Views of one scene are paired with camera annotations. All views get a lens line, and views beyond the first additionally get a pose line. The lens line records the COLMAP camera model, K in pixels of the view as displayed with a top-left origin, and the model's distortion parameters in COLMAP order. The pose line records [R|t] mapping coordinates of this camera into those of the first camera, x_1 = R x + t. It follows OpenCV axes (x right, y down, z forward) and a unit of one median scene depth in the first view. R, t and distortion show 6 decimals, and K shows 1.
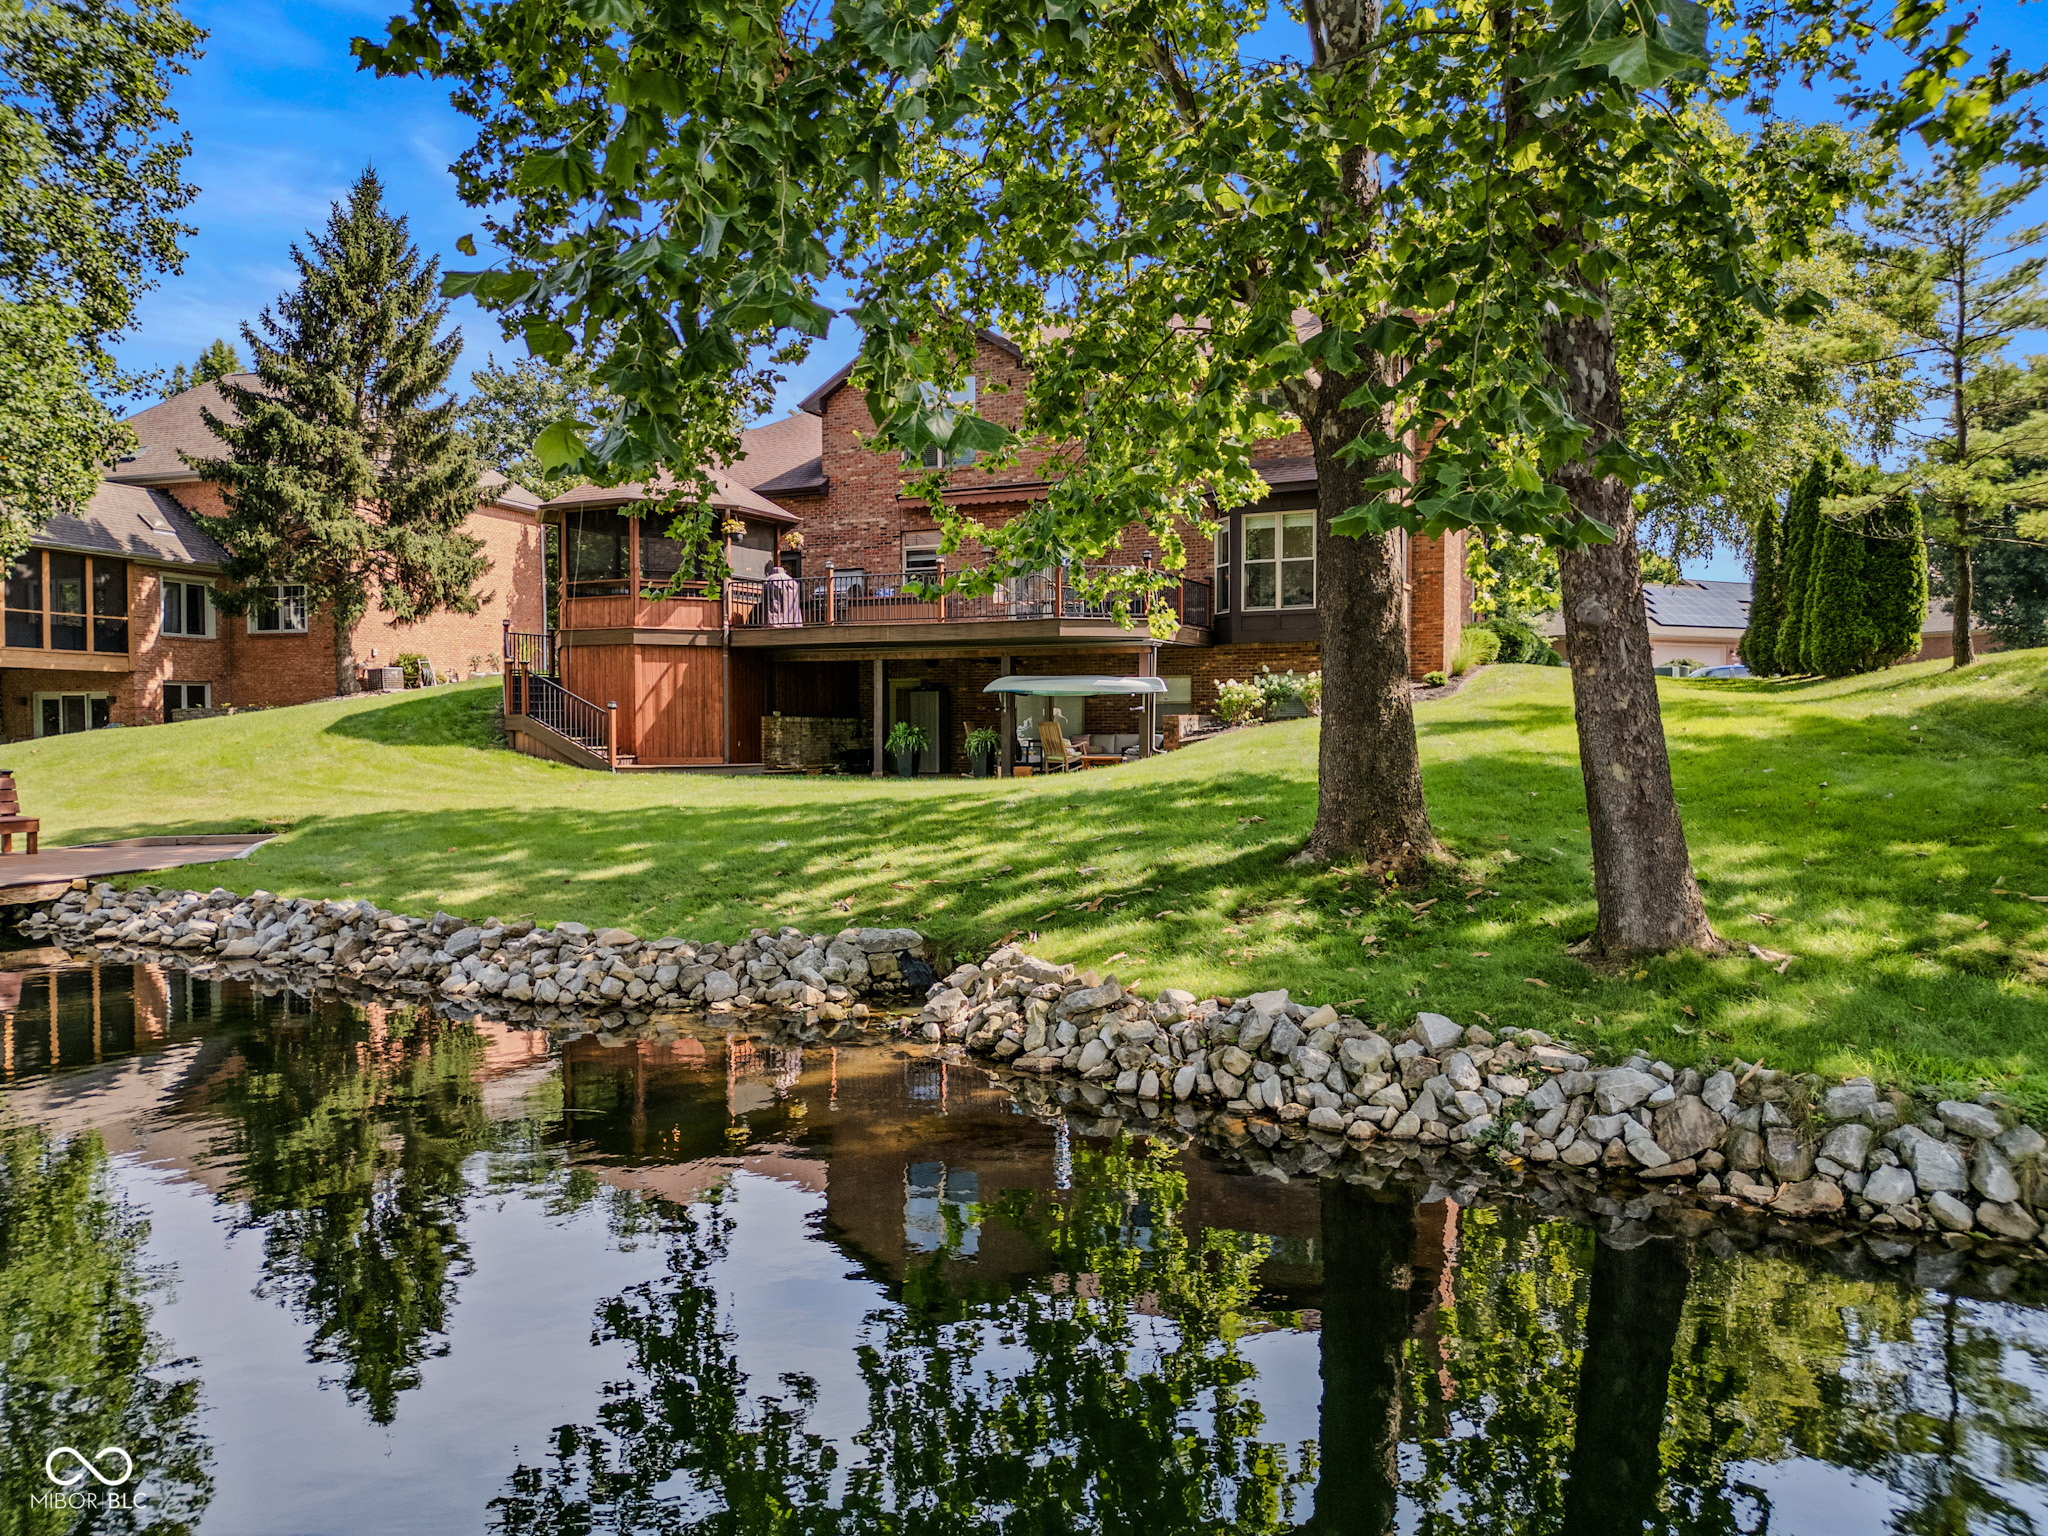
lens RADIAL K [[1451.0, 0, 1012.1], [0, 1451.0, 775.6], [0, 0, 1]] dist [0.050508, -0.049294]
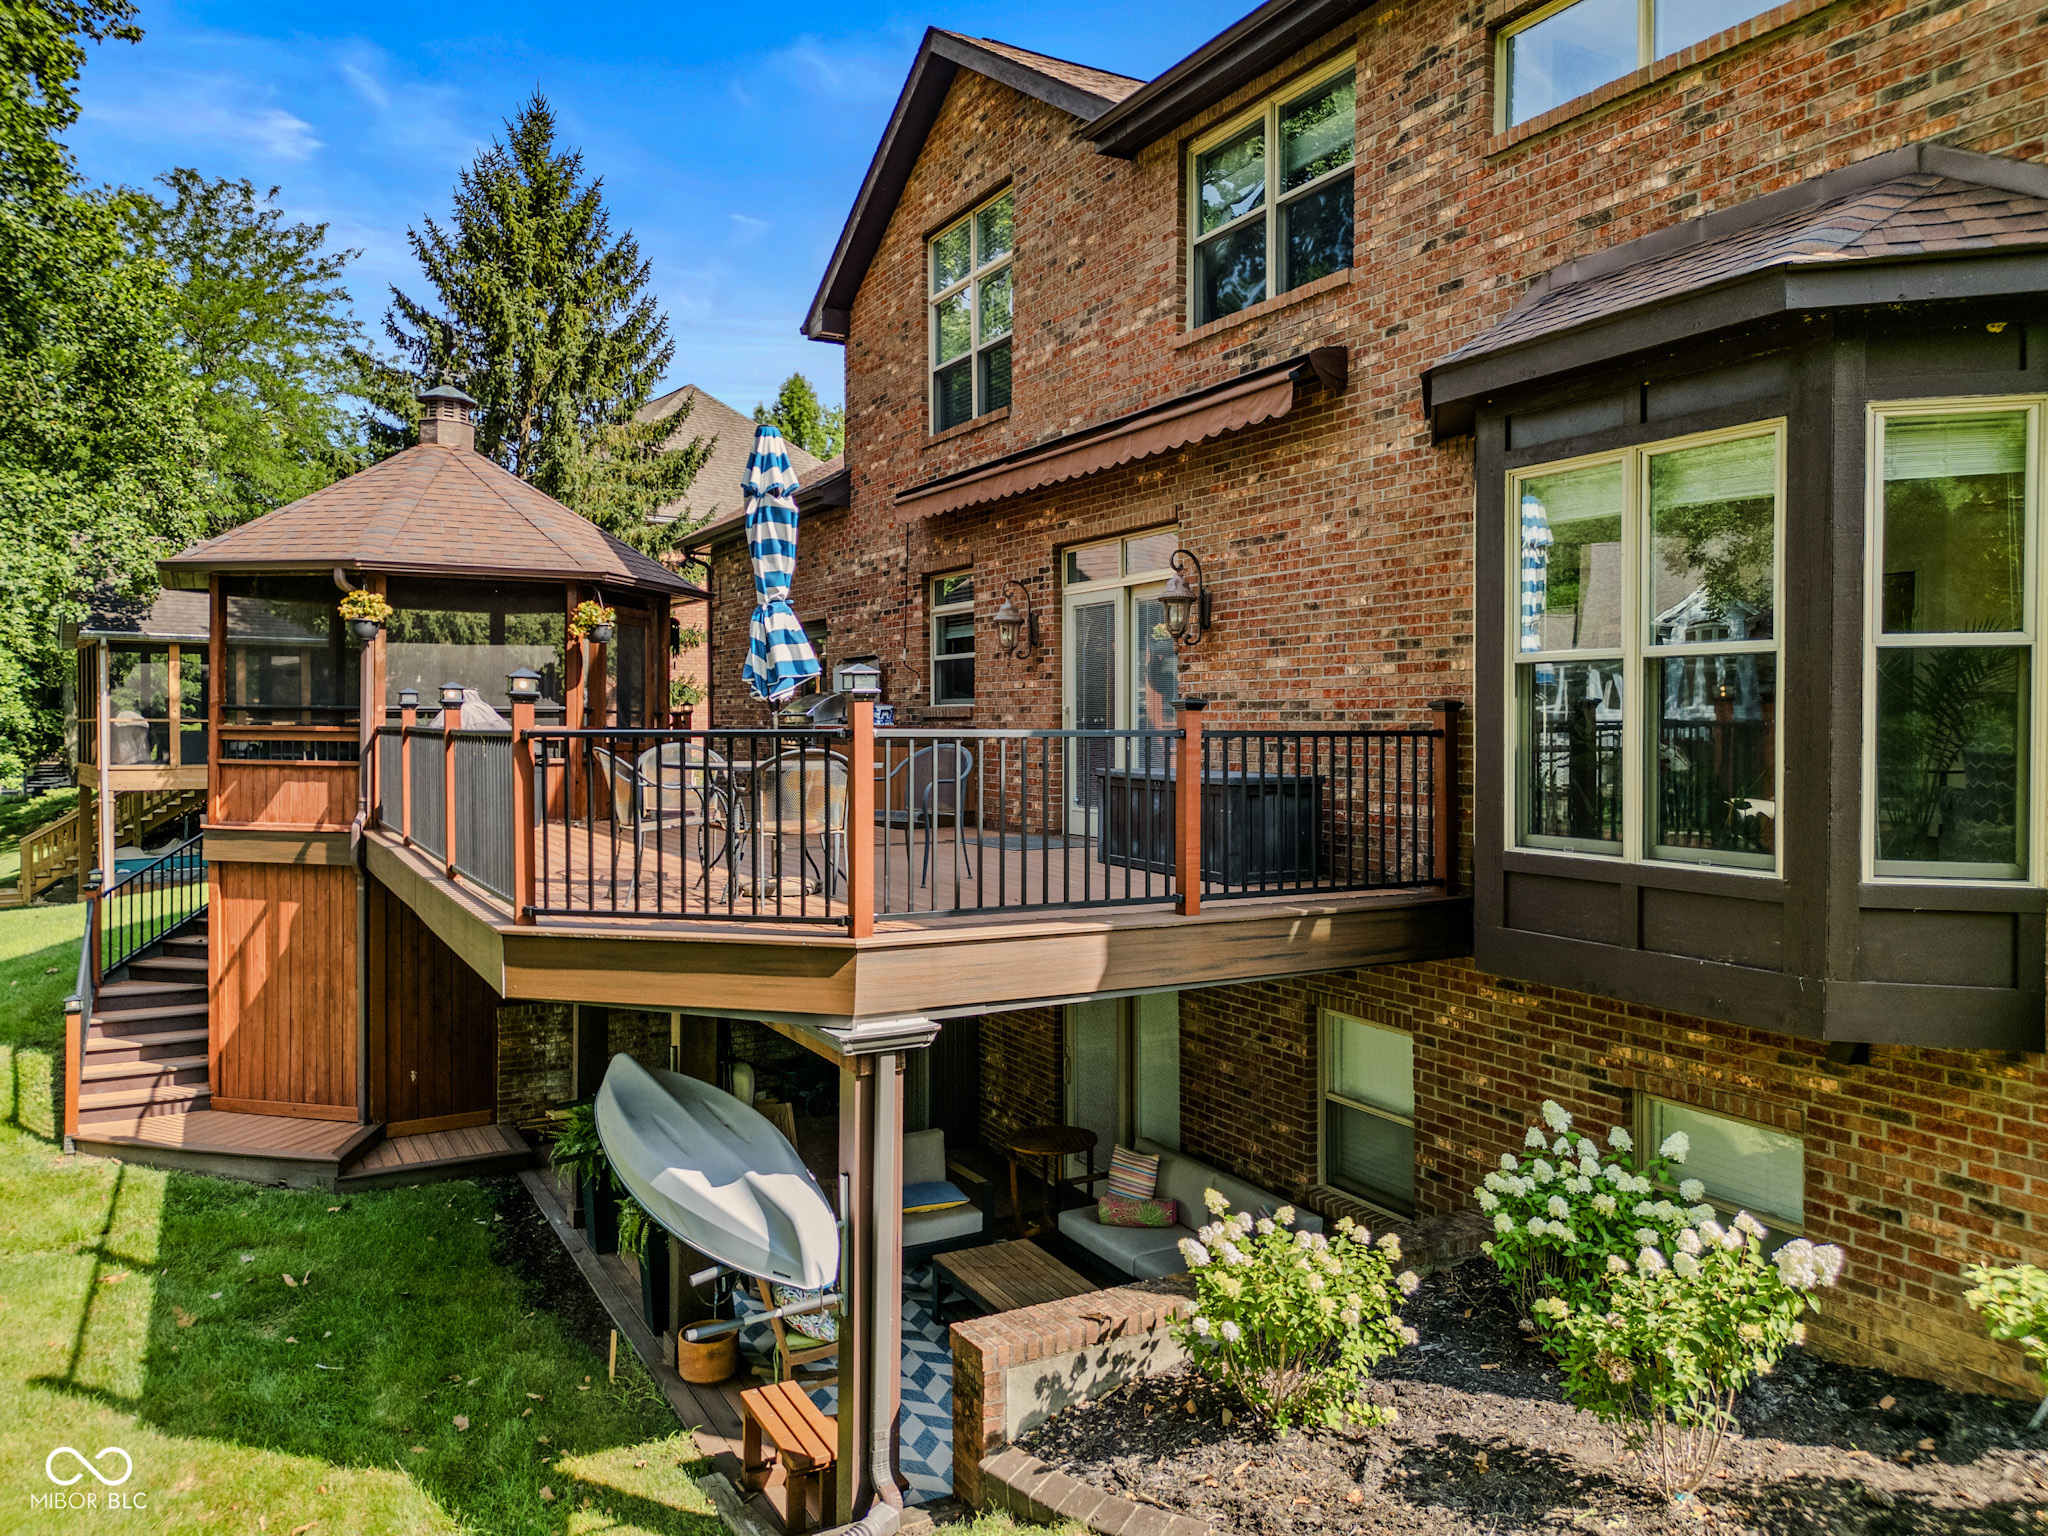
lens RADIAL K [[1451.0, 0, 1026.3], [0, 1451.0, 750.3], [0, 0, 1]] dist [0.050508, -0.049294]
pose [[0.814810, 0.015180, -0.579529, 0.239943], [-0.021677, 0.999756, -0.004291, -0.129207], [0.579323, 0.016058, 0.814940, 0.751421]]
